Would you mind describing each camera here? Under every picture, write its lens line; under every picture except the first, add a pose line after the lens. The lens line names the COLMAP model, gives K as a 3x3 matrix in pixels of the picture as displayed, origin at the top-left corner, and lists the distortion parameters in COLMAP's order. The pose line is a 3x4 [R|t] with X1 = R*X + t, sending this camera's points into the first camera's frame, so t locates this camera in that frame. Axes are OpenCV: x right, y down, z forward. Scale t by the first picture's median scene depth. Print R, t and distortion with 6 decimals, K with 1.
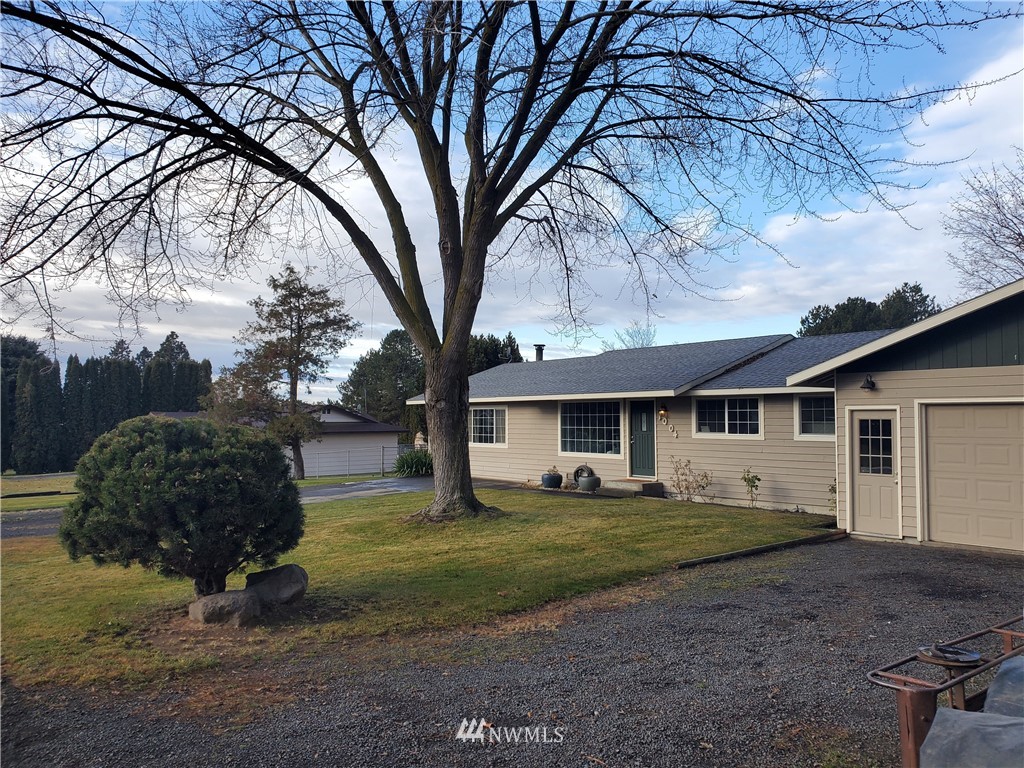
lens RADIAL K [[791.6, 0, 504.3], [0, 791.6, 388.9], [0, 0, 1]] dist [0.002373, -0.000057]
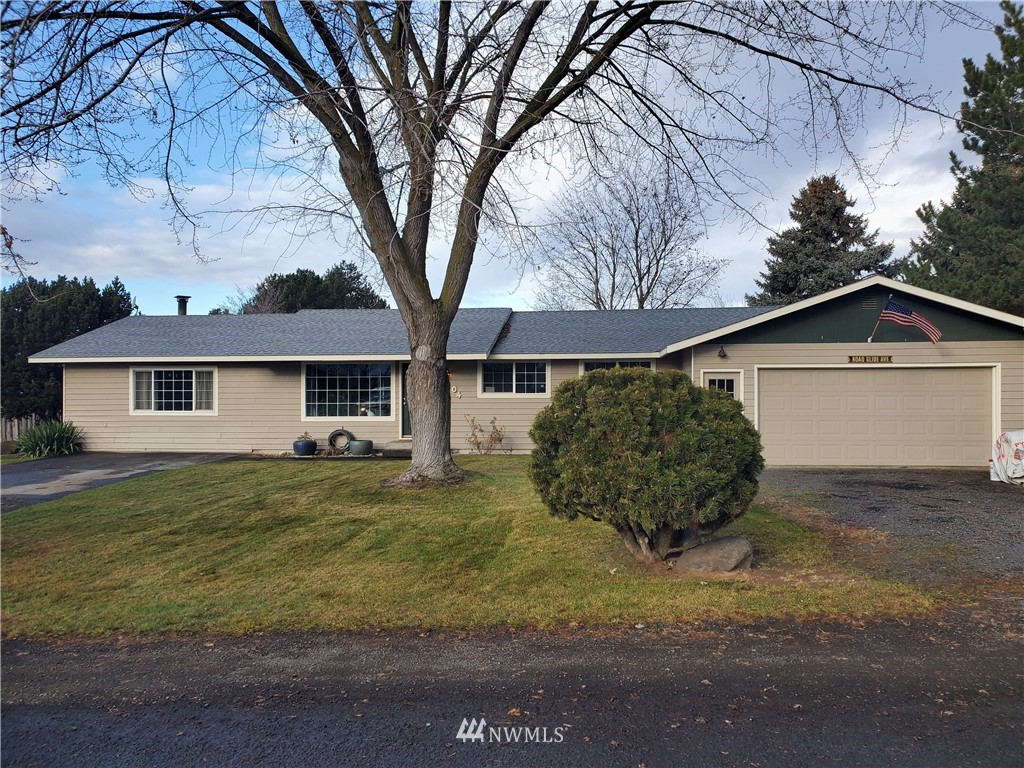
lens RADIAL K [[791.6, 0, 504.3], [0, 791.6, 388.9], [0, 0, 1]] dist [0.002373, -0.000057]
pose [[0.697580, -0.008225, 0.716459, -0.455774], [-0.023006, 0.999161, 0.033870, 0.010725], [-0.716137, -0.040110, 0.696806, 0.195482]]
